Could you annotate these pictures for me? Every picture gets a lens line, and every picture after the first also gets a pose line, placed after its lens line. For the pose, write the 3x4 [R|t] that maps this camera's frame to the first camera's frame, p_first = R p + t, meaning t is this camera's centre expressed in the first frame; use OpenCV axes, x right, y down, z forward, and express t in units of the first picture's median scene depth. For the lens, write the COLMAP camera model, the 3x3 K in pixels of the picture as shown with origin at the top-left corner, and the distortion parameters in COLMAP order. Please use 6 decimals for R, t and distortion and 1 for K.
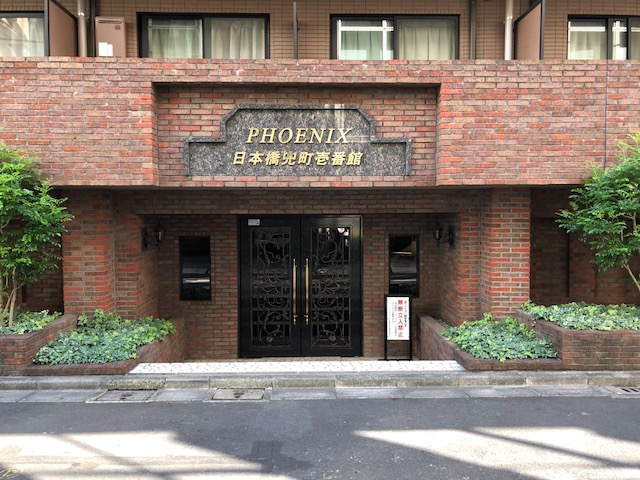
lens RADIAL K [[529.3, 0, 320.3], [0, 529.3, 238.8], [0, 0, 1]] dist [0.015598, 0.016104]
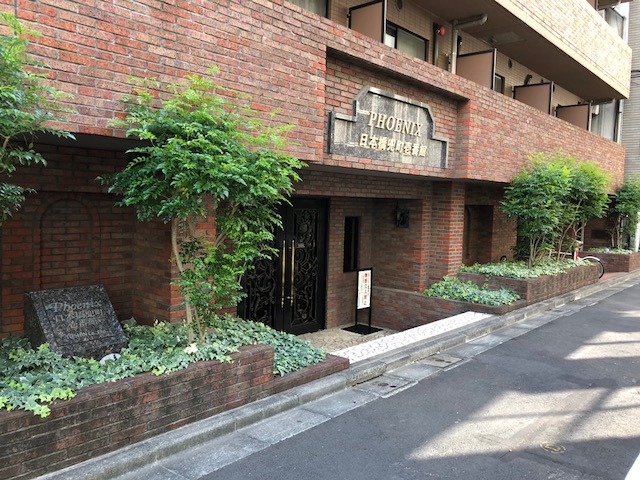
lens RADIAL K [[529.3, 0, 319.9], [0, 529.3, 240.3], [0, 0, 1]] dist [0.015598, 0.016104]
pose [[0.674151, -0.031620, 0.737917, -0.995350], [0.003790, 0.999218, 0.039354, -0.001748], [-0.738584, -0.023734, 0.673744, 0.393520]]
